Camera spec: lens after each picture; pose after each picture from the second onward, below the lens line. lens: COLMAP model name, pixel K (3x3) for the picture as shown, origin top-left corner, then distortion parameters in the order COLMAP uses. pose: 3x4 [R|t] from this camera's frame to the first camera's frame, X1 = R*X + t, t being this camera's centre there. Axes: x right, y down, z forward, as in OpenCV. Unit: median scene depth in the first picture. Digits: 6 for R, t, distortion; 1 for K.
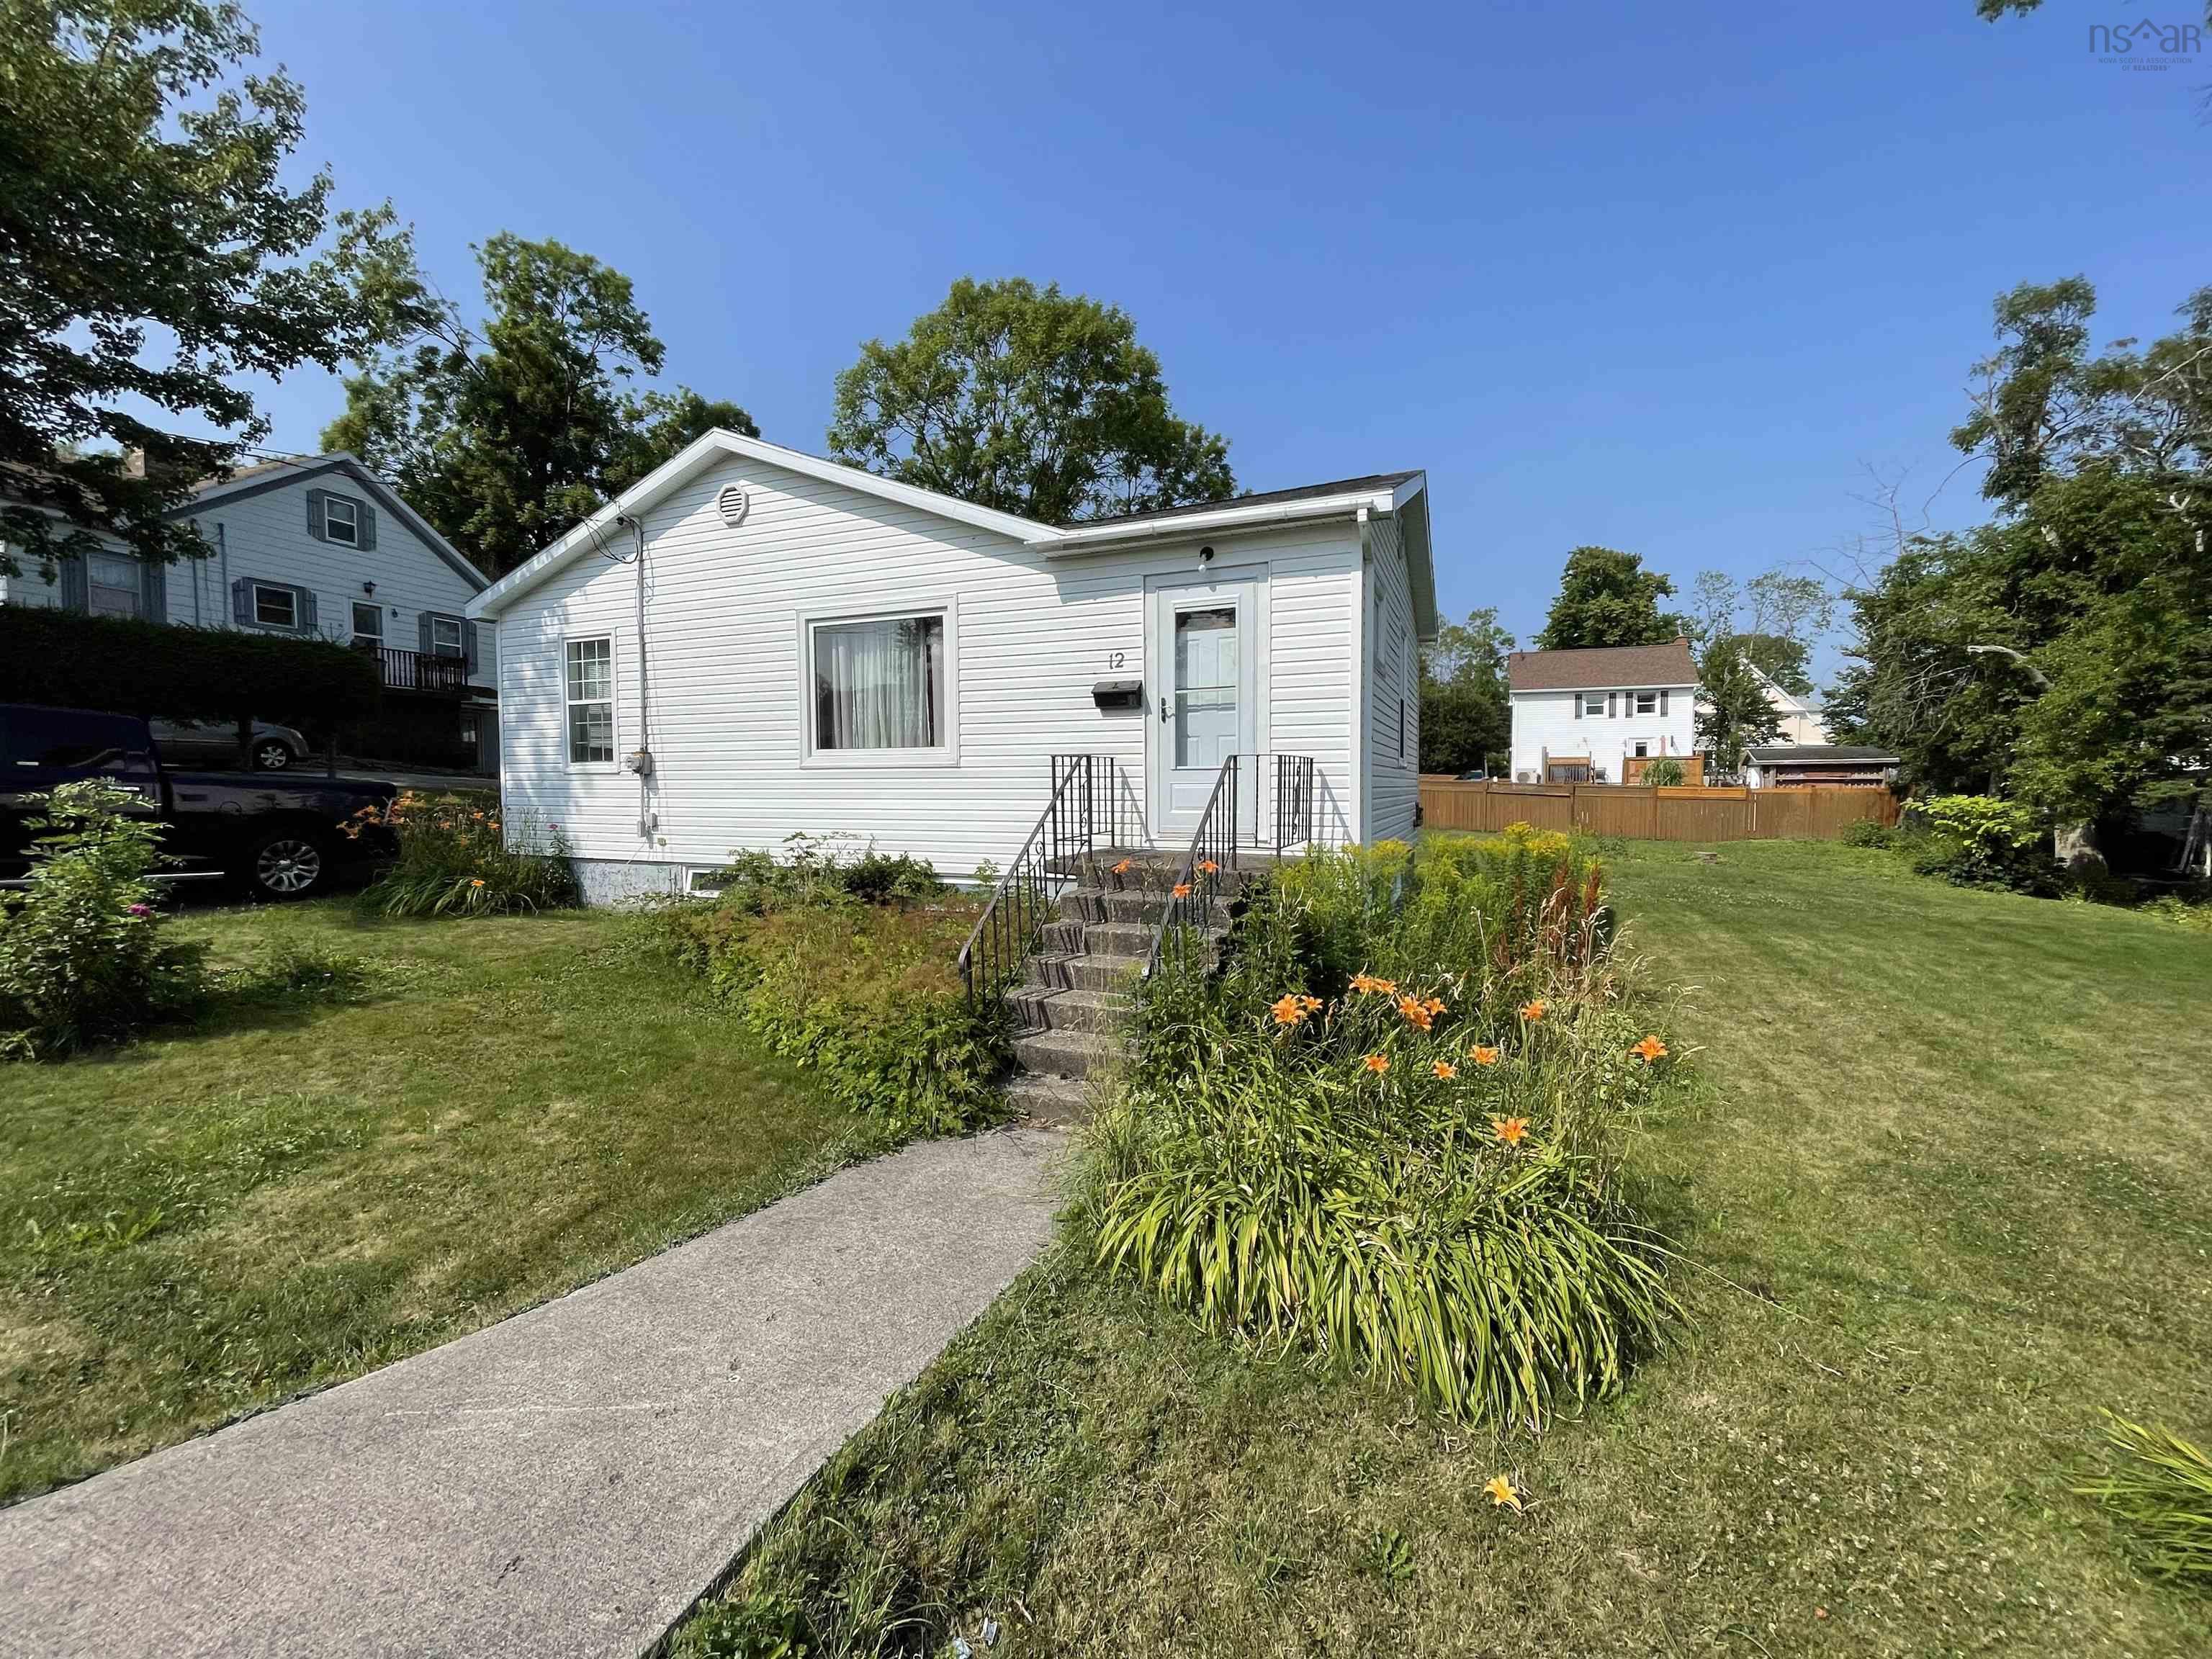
lens RADIAL K [[868.9, 0, 1106.0], [0, 868.9, 829.5], [0, 0, 1]] dist [0.001545, 0.000541]
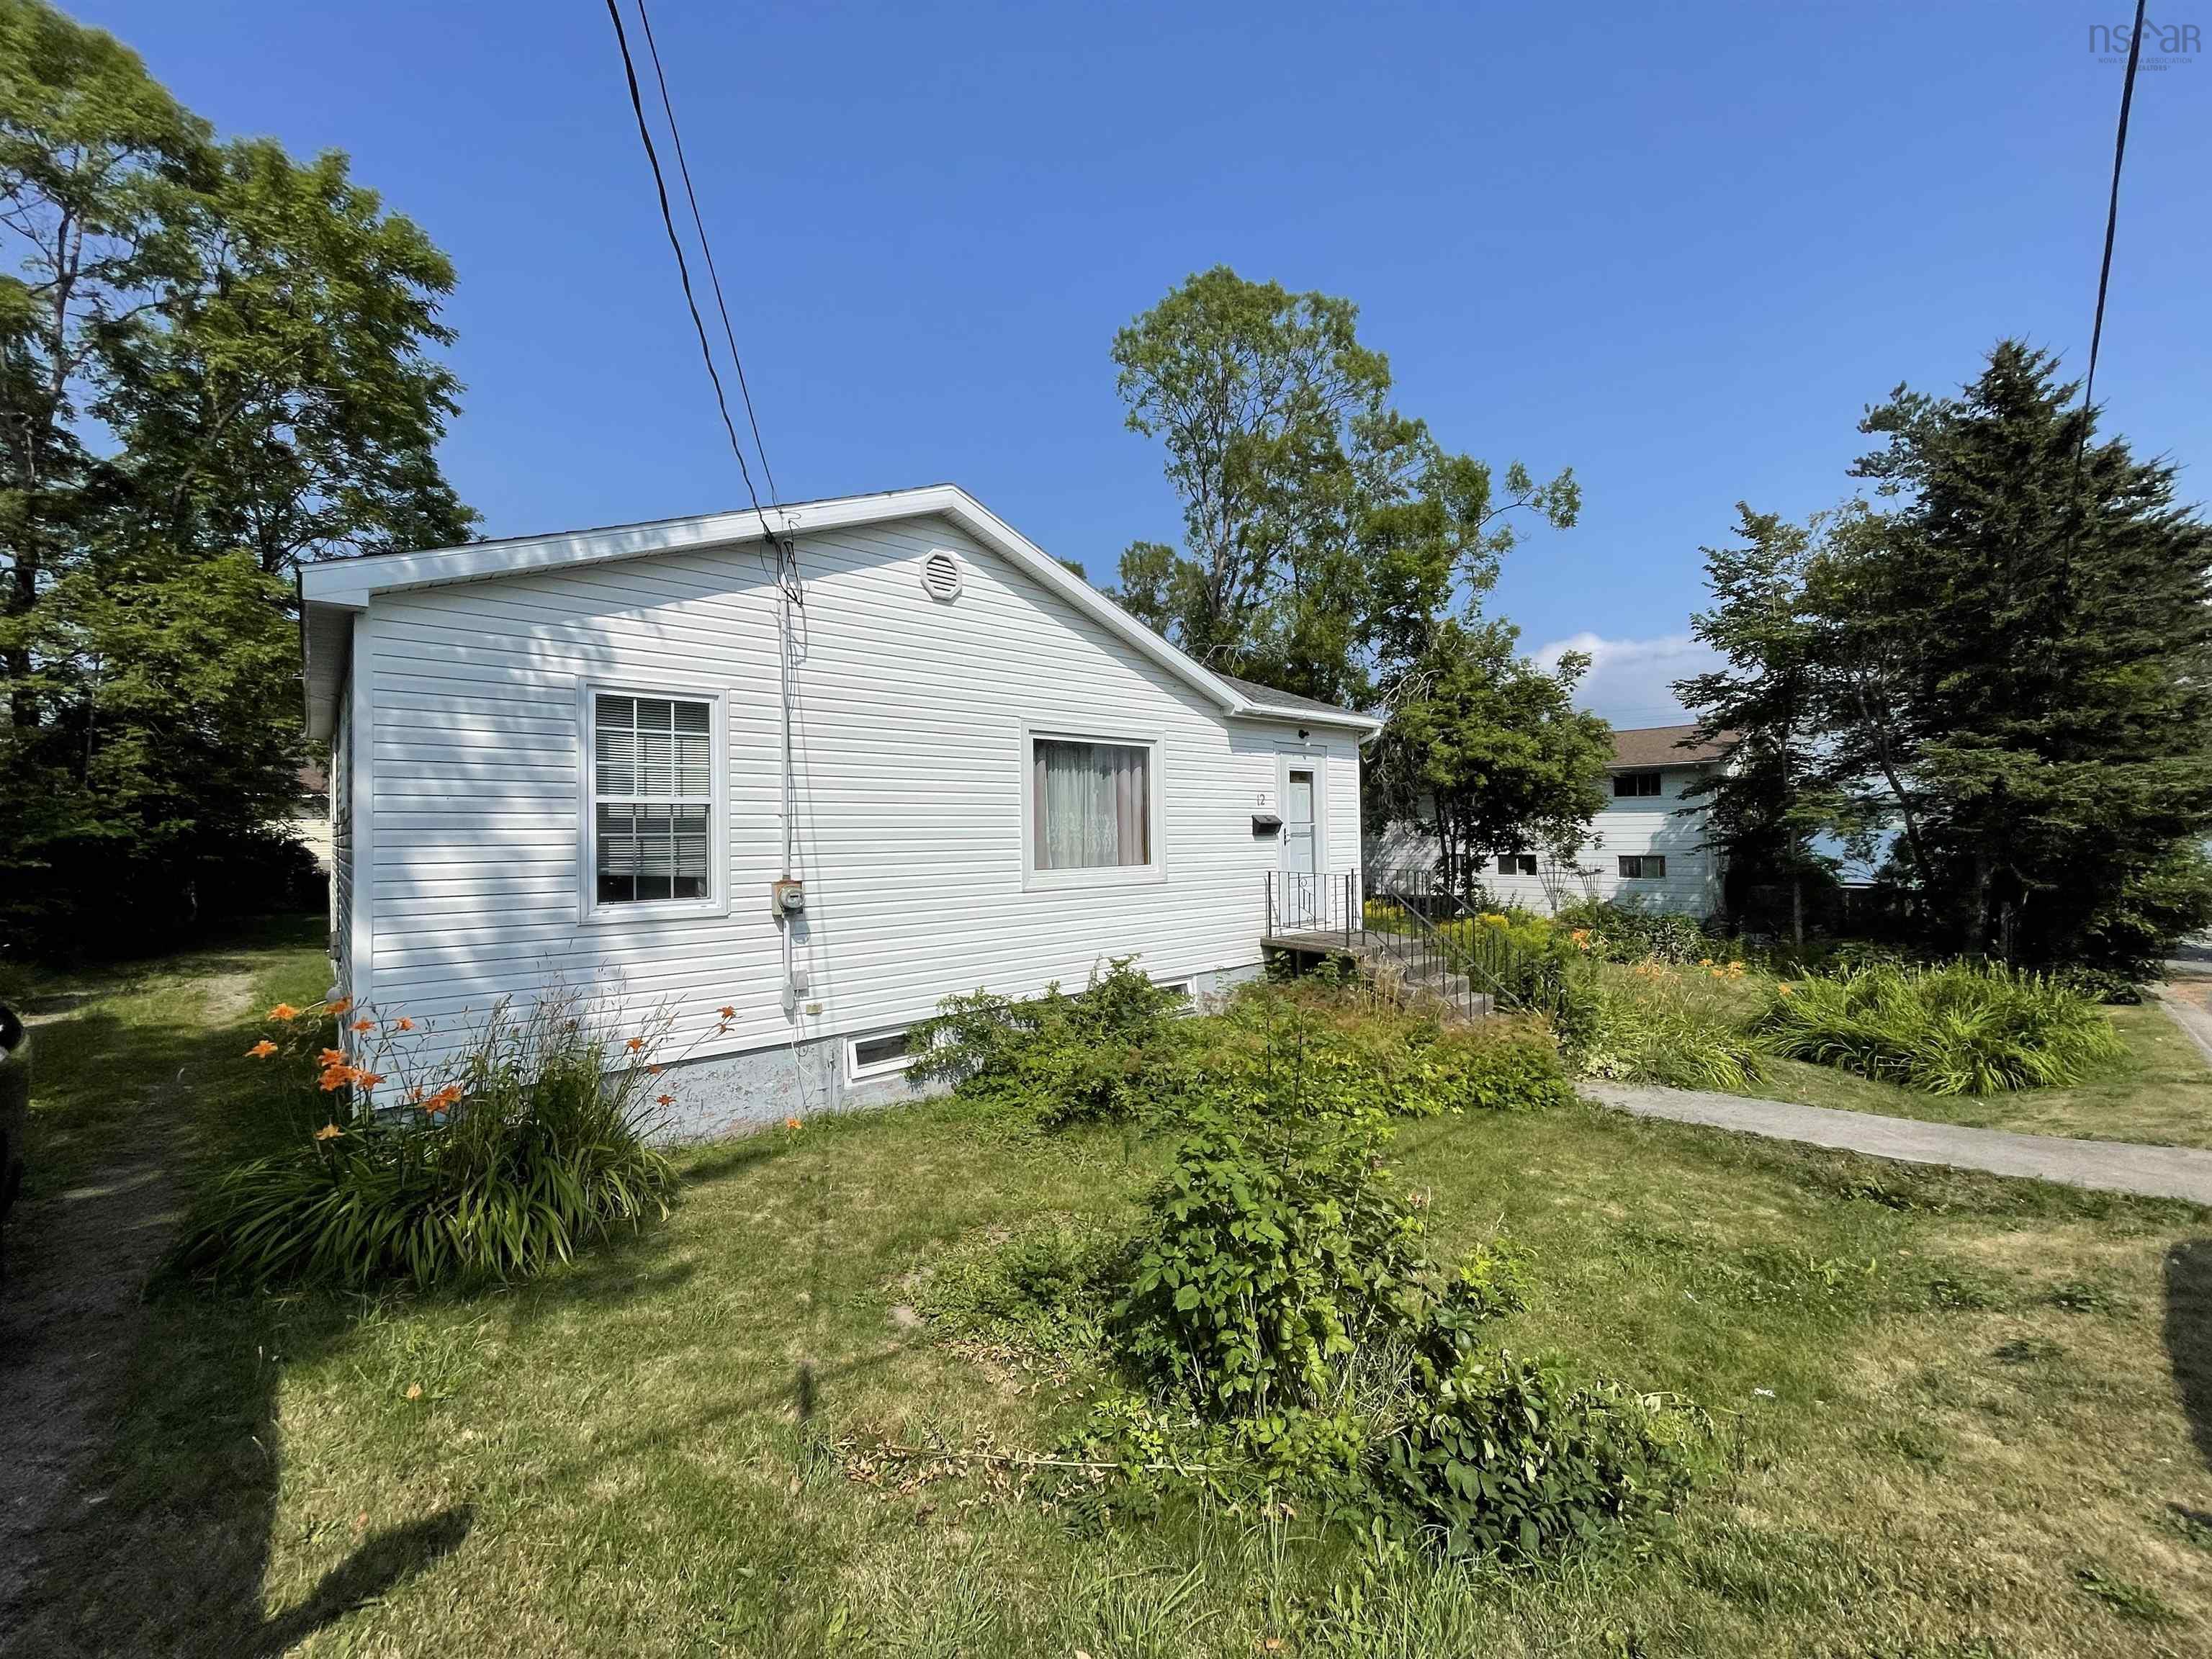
lens RADIAL K [[868.9, 0, 1106.0], [0, 868.9, 829.5], [0, 0, 1]] dist [0.001545, 0.000541]
pose [[0.445007, 0.003764, 0.895519, -0.899650], [0.062002, 0.997462, -0.035003, -0.078871], [-0.893378, 0.071101, 0.443644, 0.420283]]
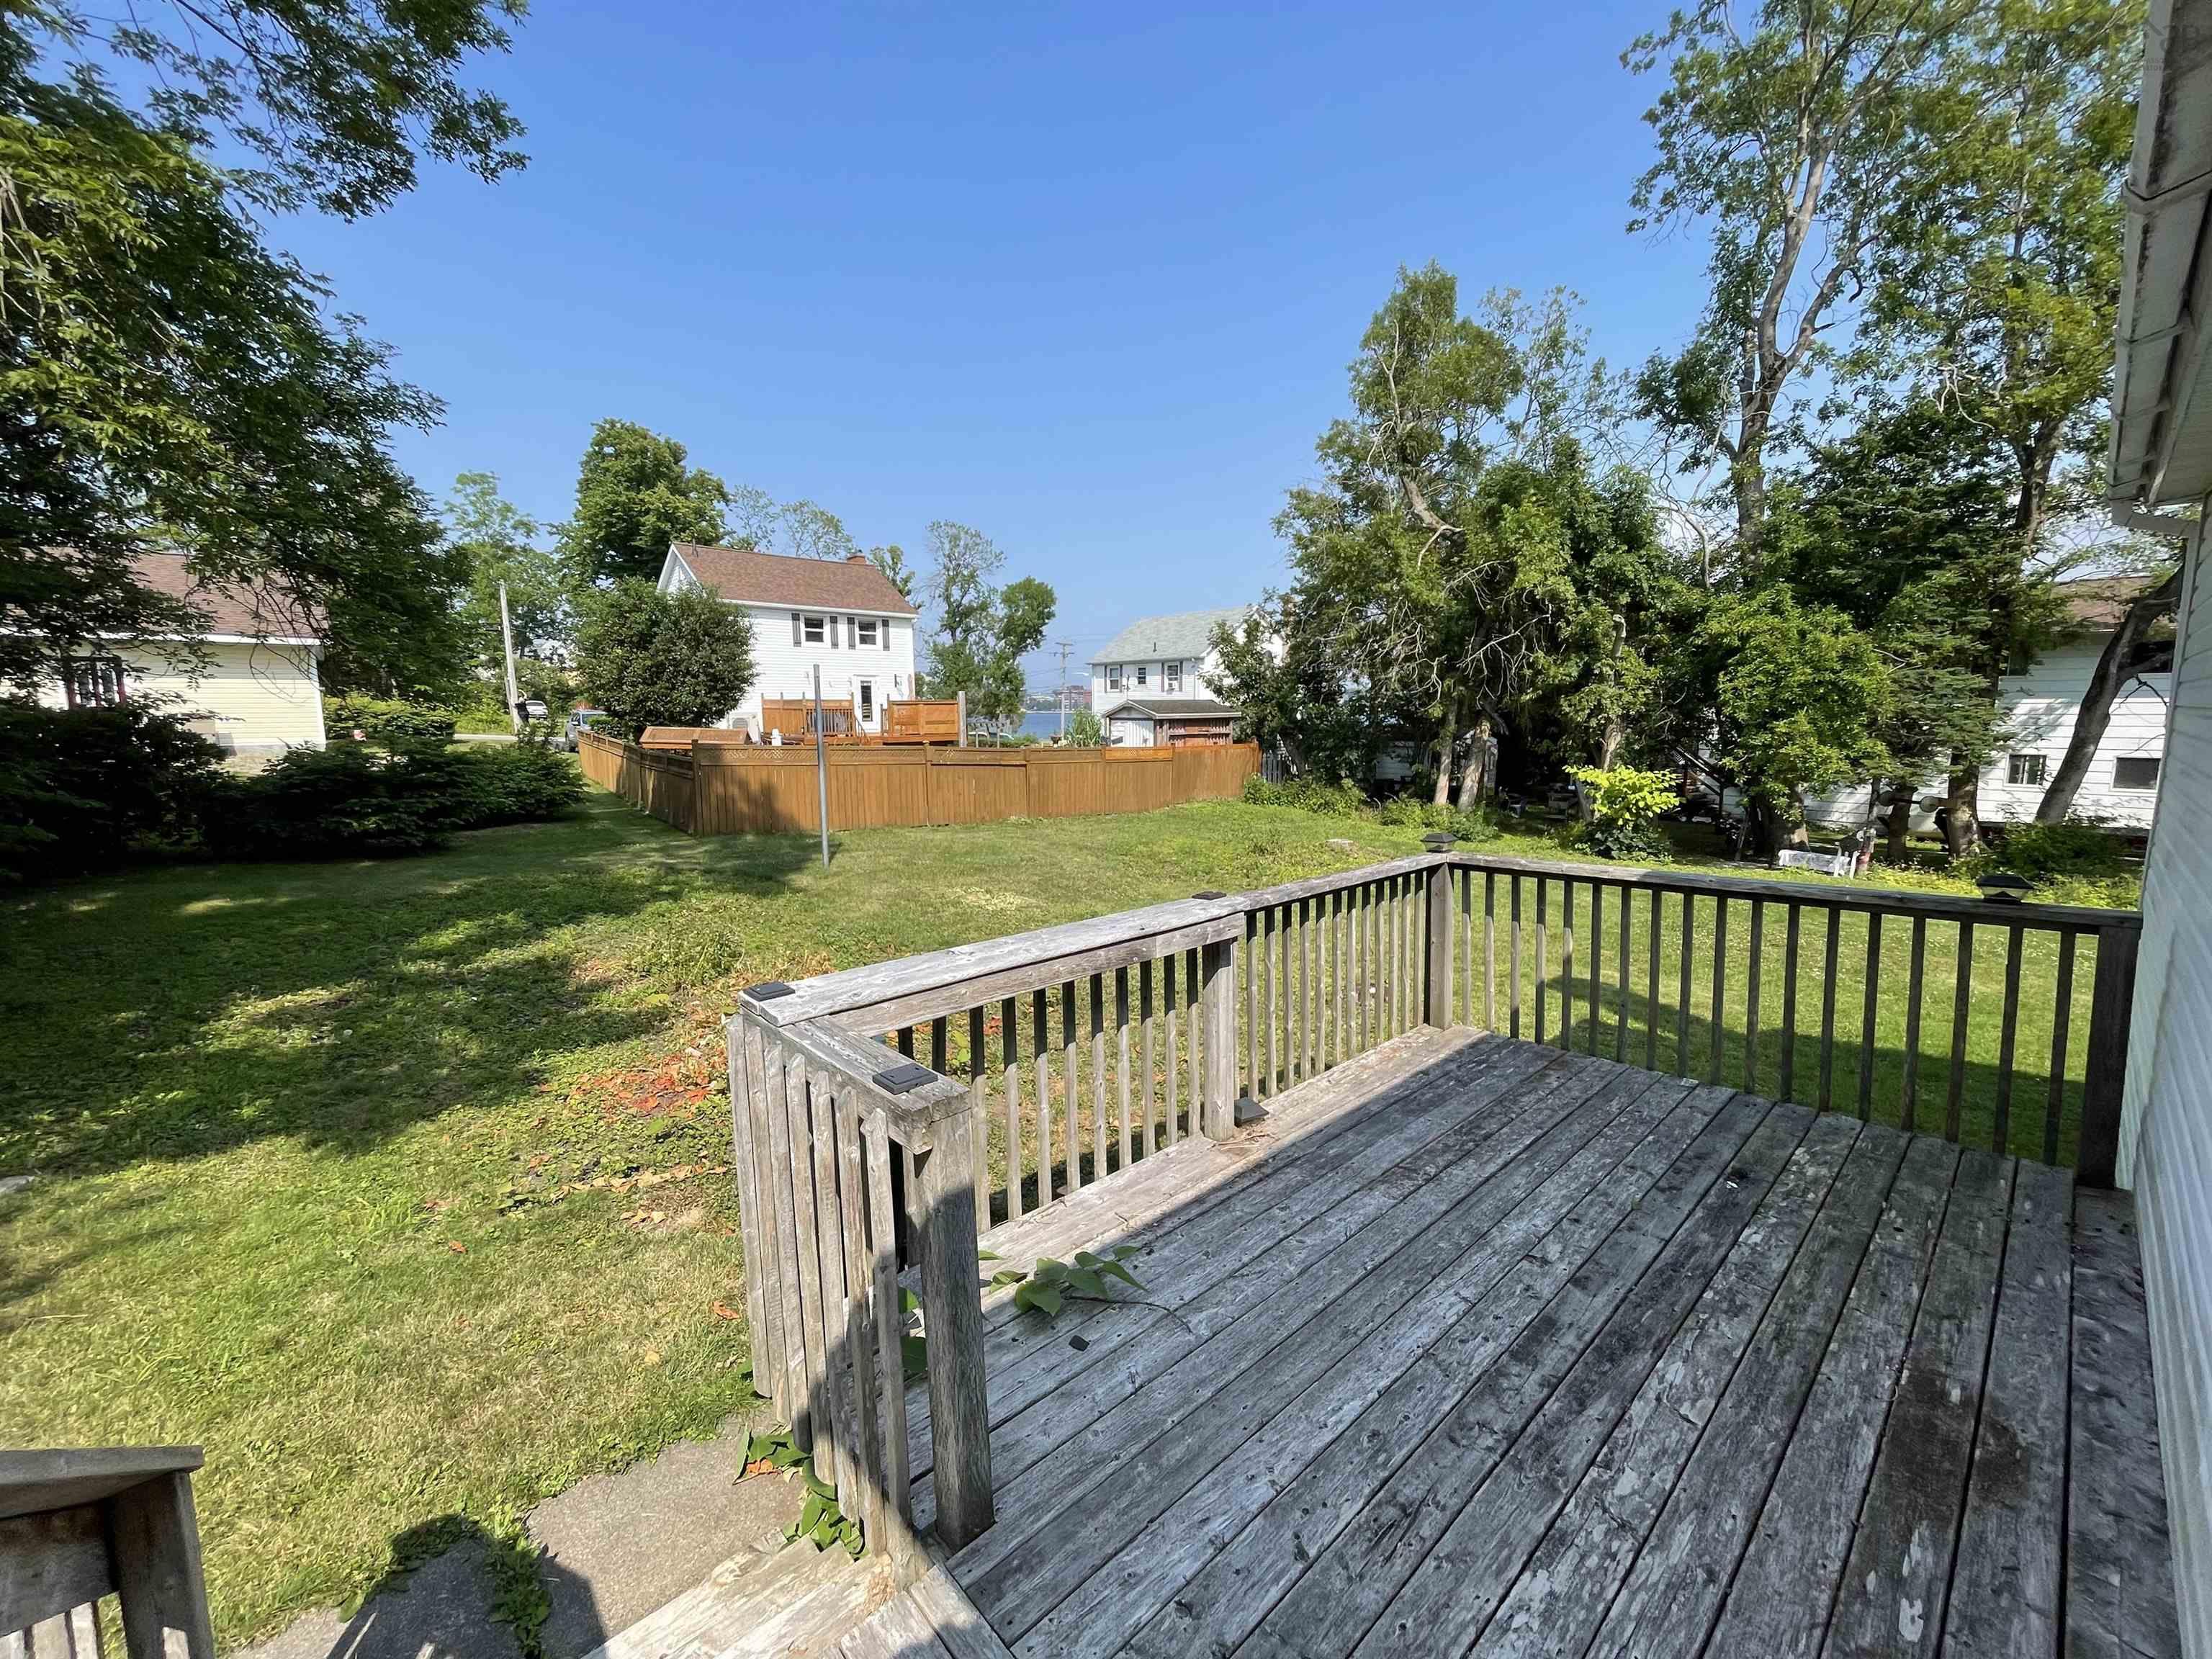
lens RADIAL K [[868.9, 0, 1106.0], [0, 868.9, 829.5], [0, 0, 1]] dist [0.001545, 0.000541]
pose [[0.429222, -0.123493, 0.894717, -0.135135], [0.049659, 0.992337, 0.113144, -0.154931], [-0.901833, -0.004133, 0.432065, 1.602703]]
